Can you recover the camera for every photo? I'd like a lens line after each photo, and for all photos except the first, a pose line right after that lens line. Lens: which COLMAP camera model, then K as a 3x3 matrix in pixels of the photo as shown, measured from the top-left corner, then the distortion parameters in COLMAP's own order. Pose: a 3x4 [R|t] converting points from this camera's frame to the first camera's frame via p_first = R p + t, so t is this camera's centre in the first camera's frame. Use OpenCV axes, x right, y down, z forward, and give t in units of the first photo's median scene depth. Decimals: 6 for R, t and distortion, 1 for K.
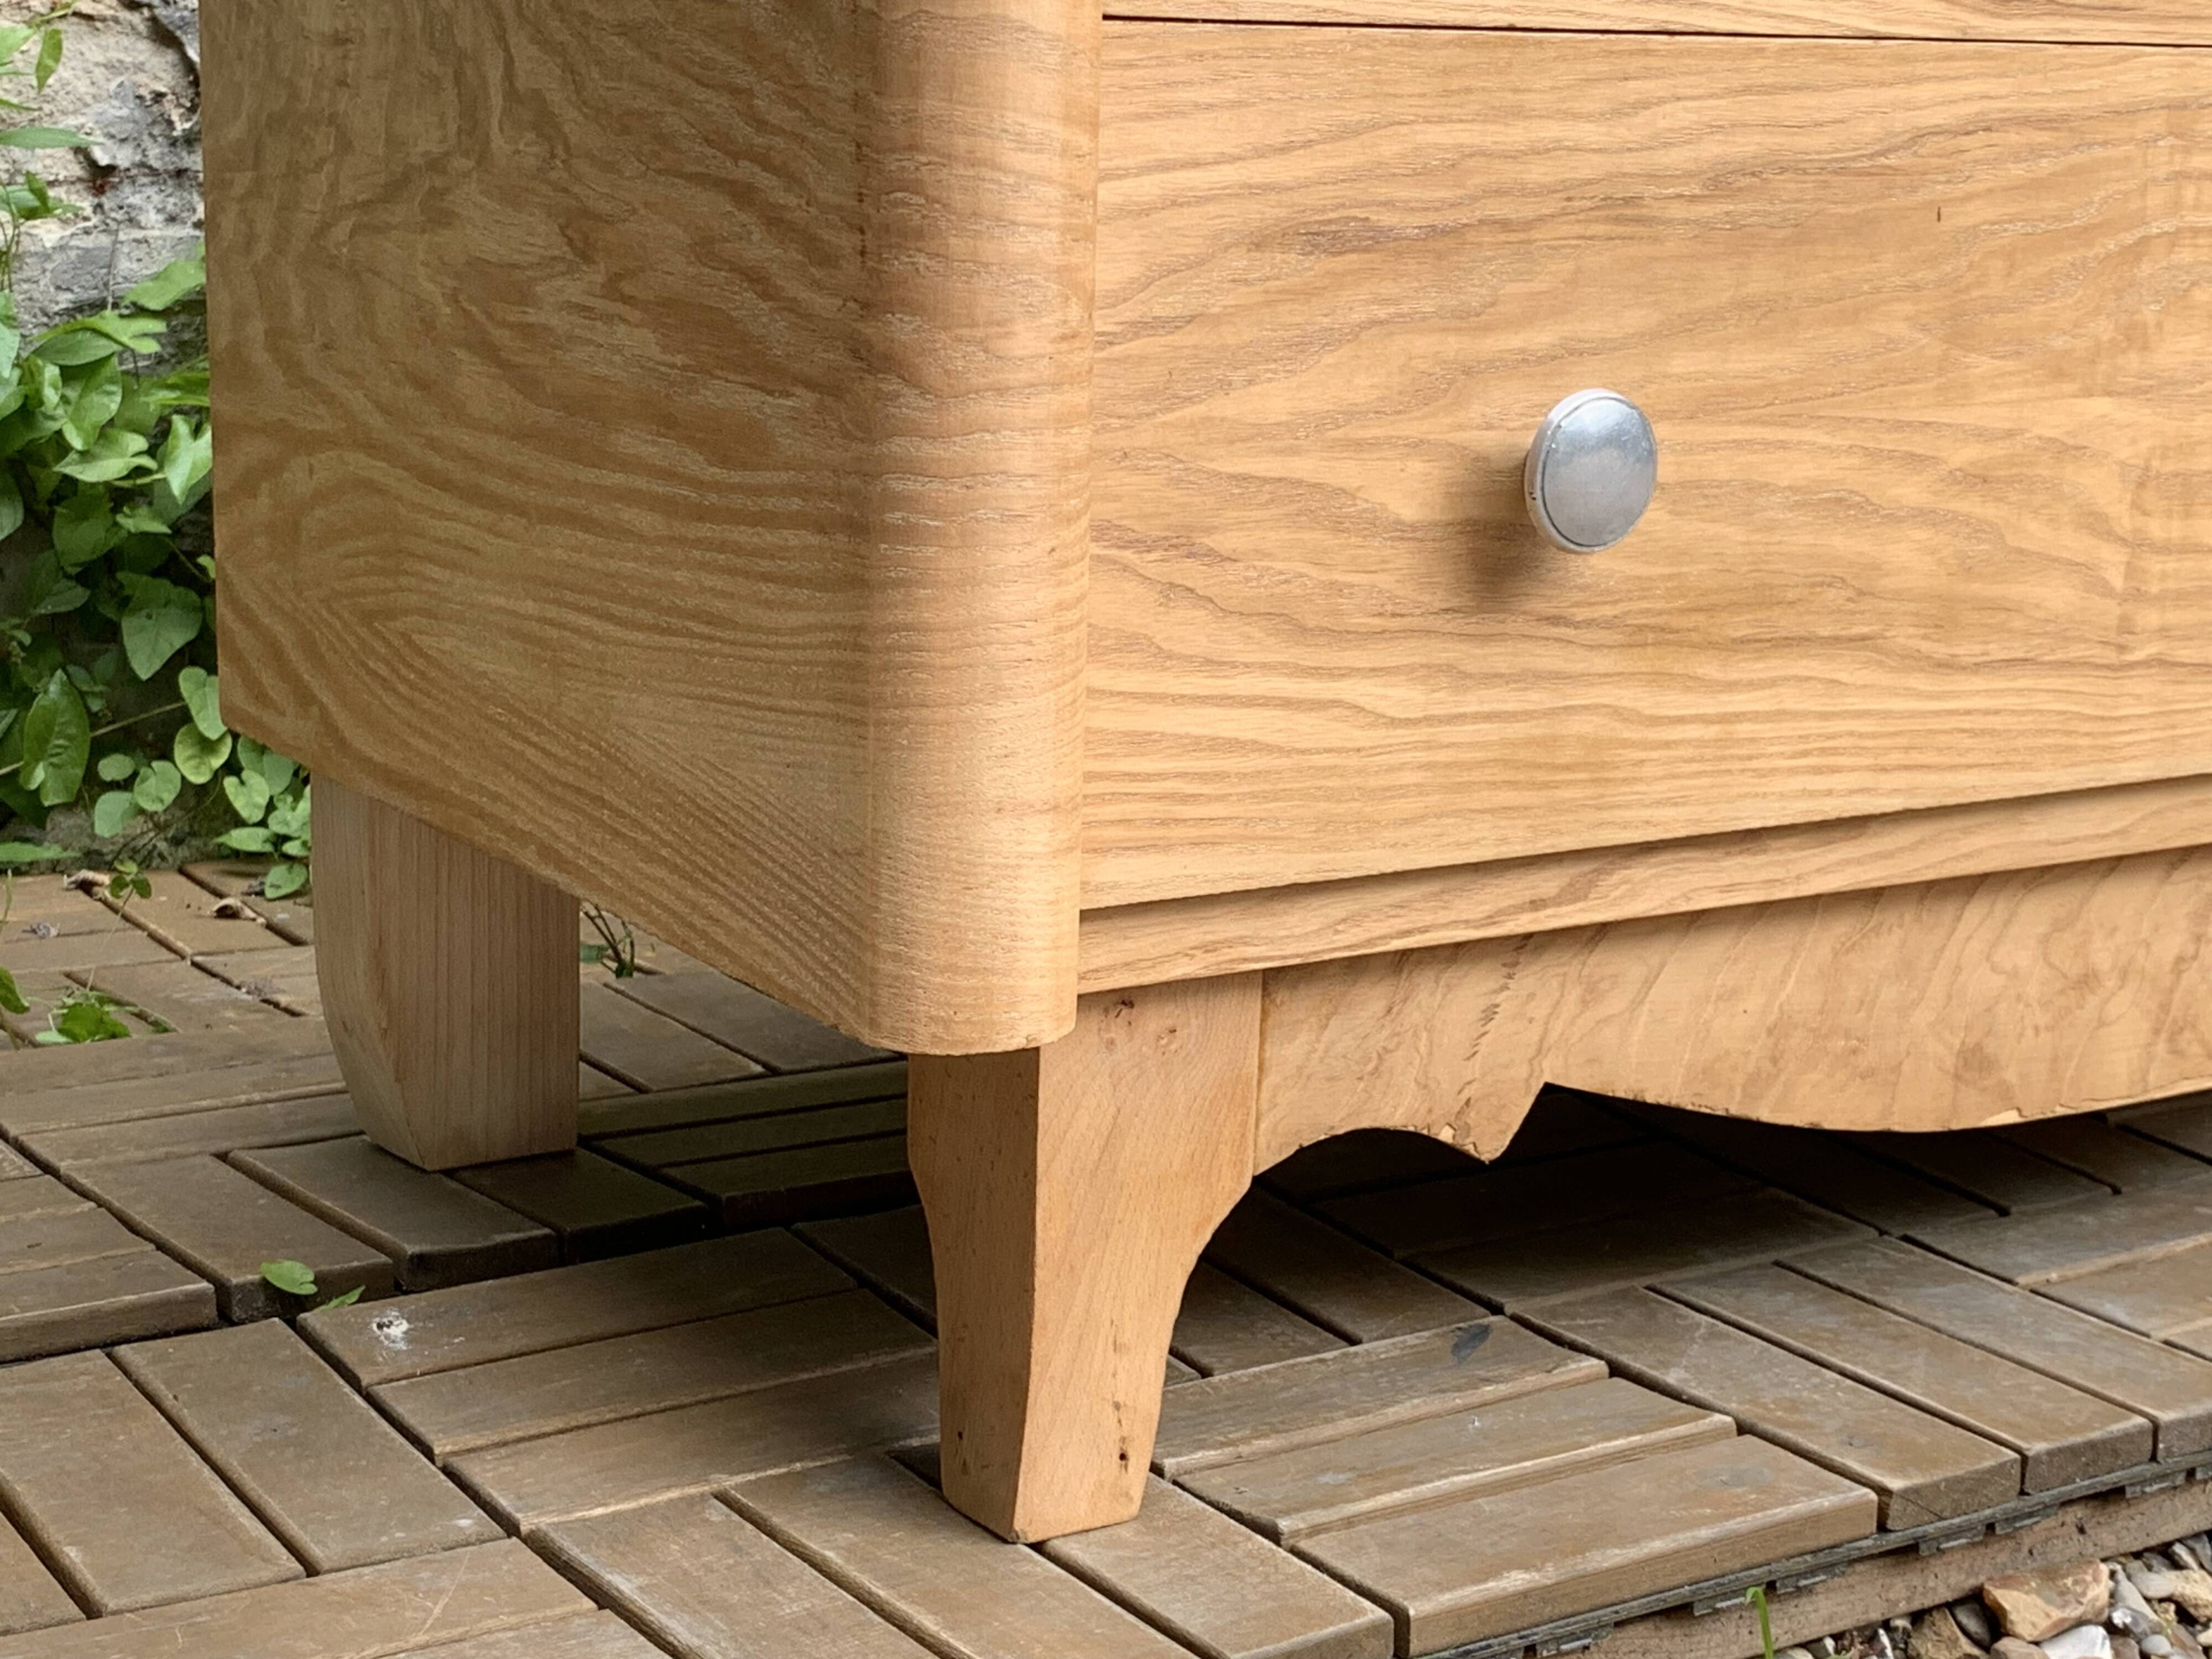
lens RADIAL K [[3388.6, 0, 1093.4], [0, 3388.6, 826.0], [0, 0, 1]] dist [0.184541, -0.175679]
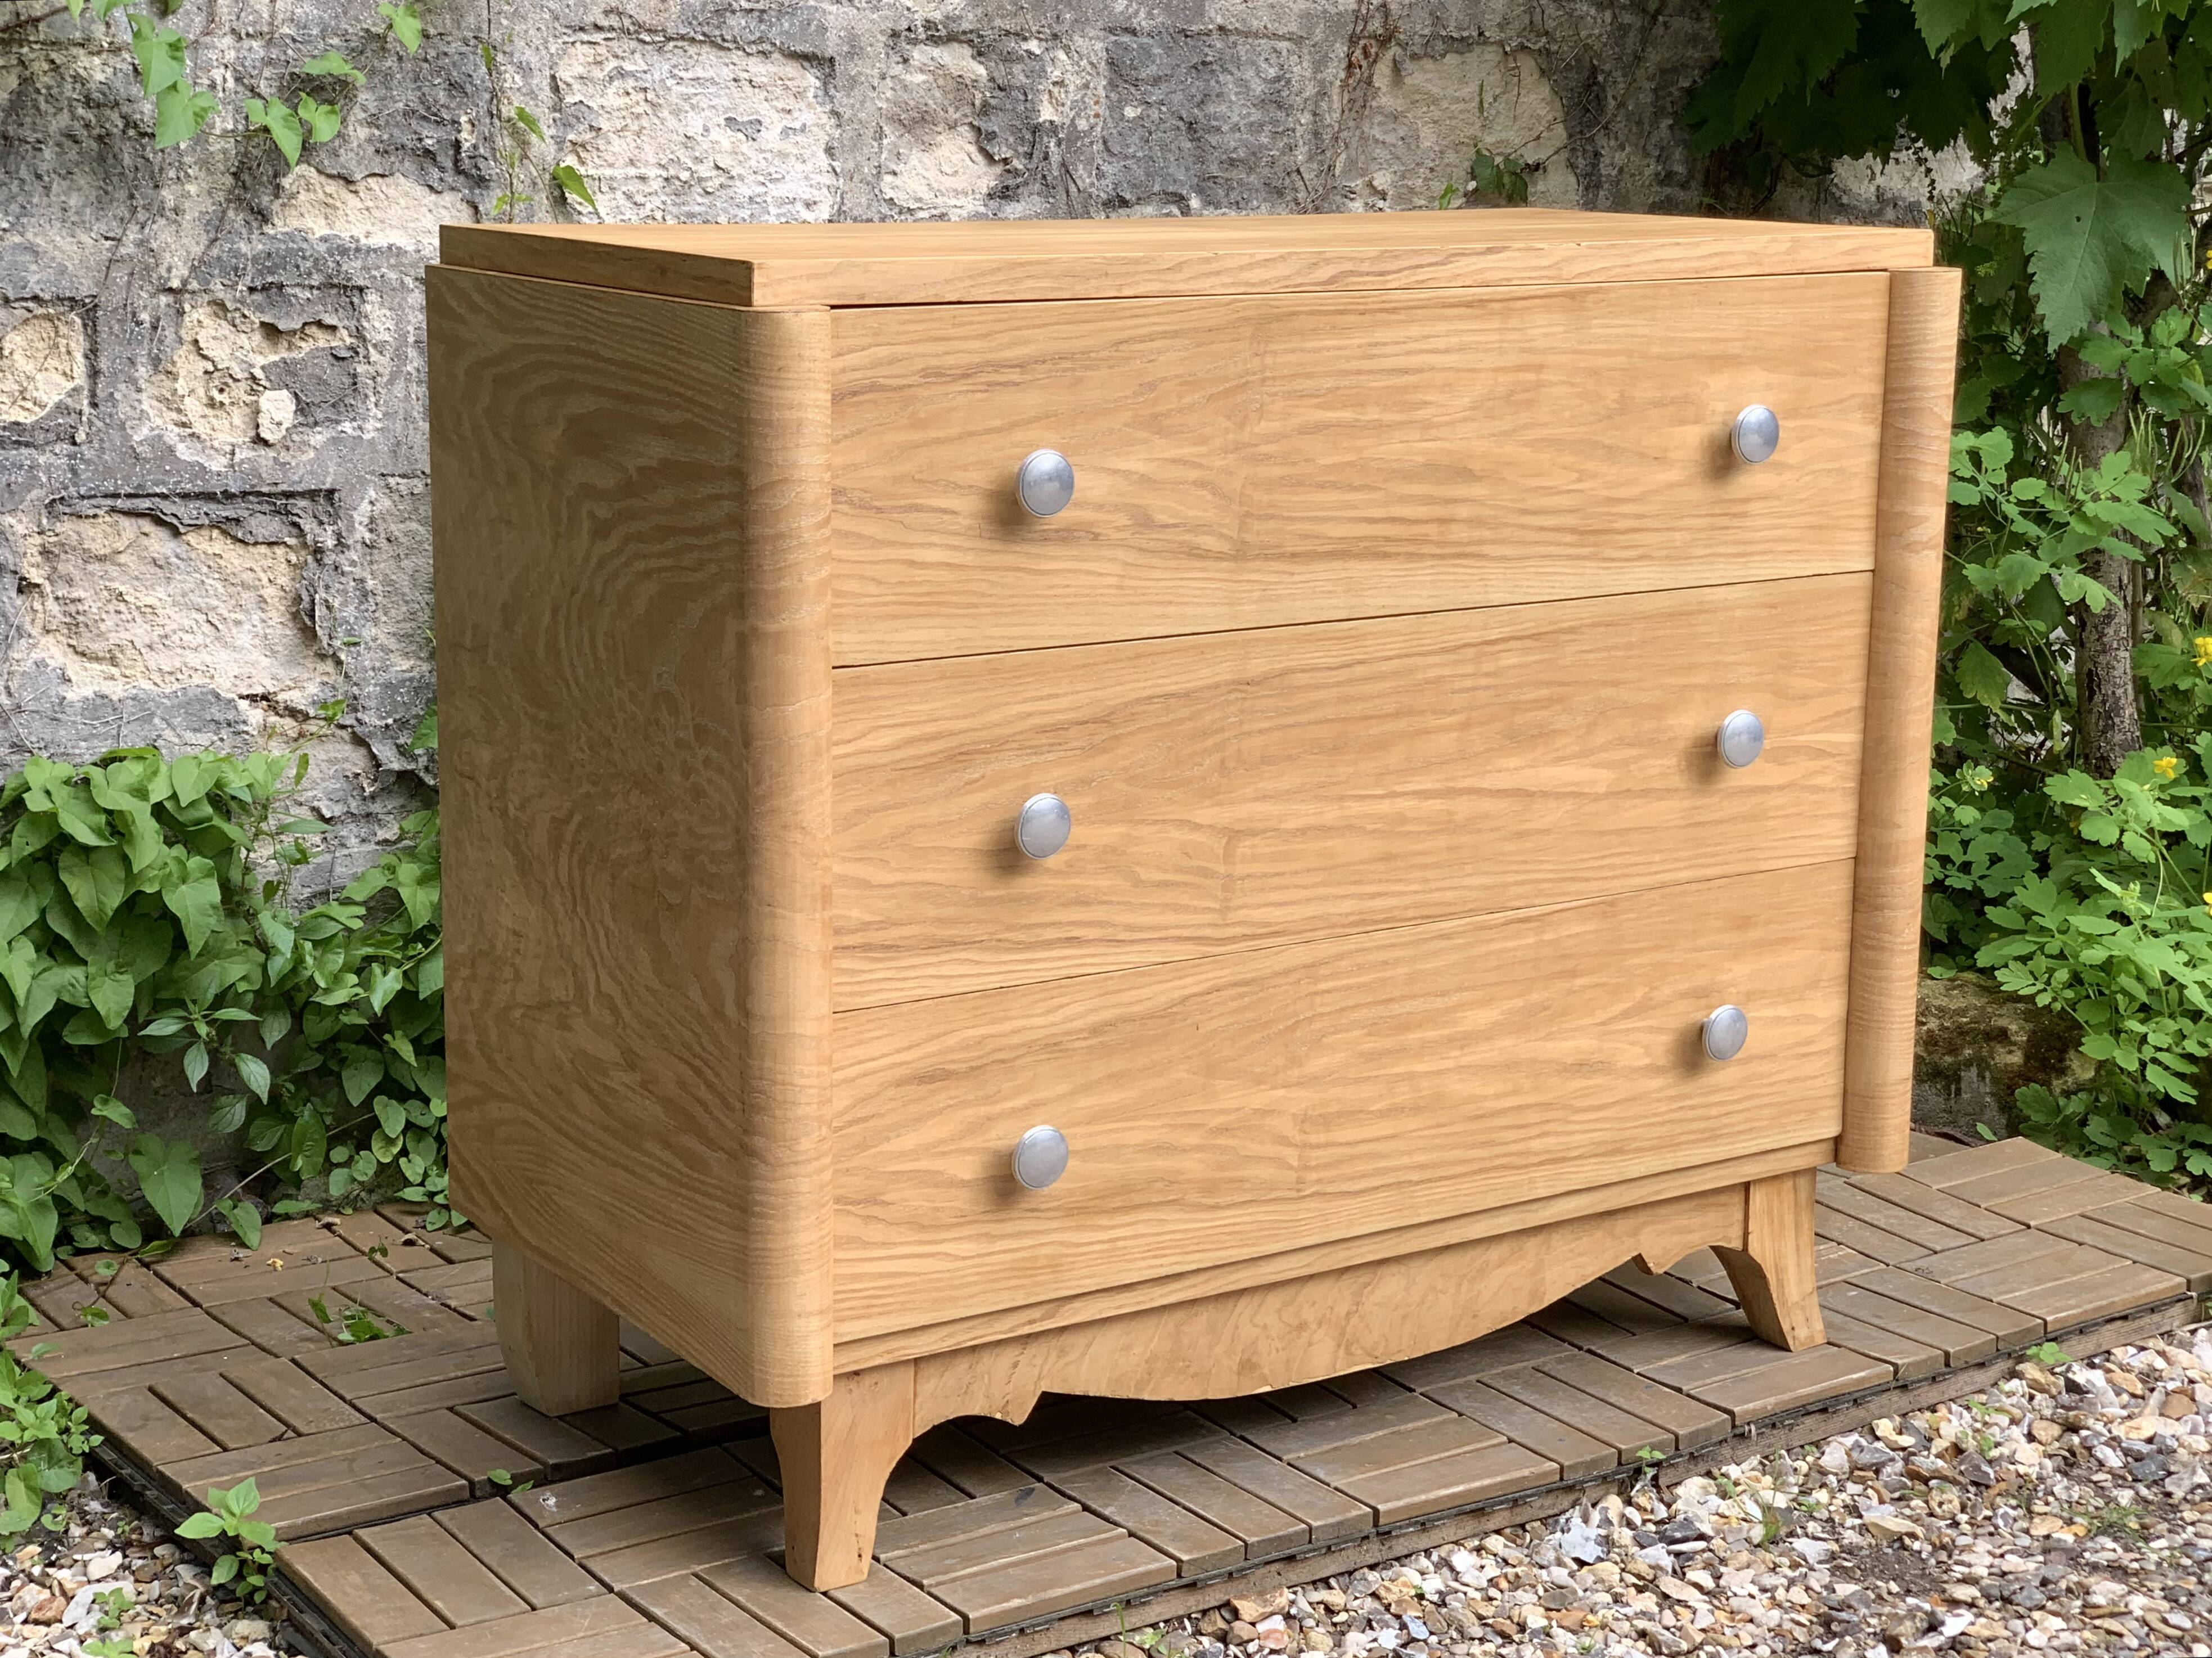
lens RADIAL K [[4369.4, 0, 1106.0], [0, 4369.4, 829.0], [0, 0, 1]] dist [0.310925, -0.728626]
pose [[0.999896, -0.014417, -0.000713, 0.181819], [0.014434, 0.998571, 0.051455, -0.461665], [-0.000030, -0.051460, 0.998675, -1.983191]]
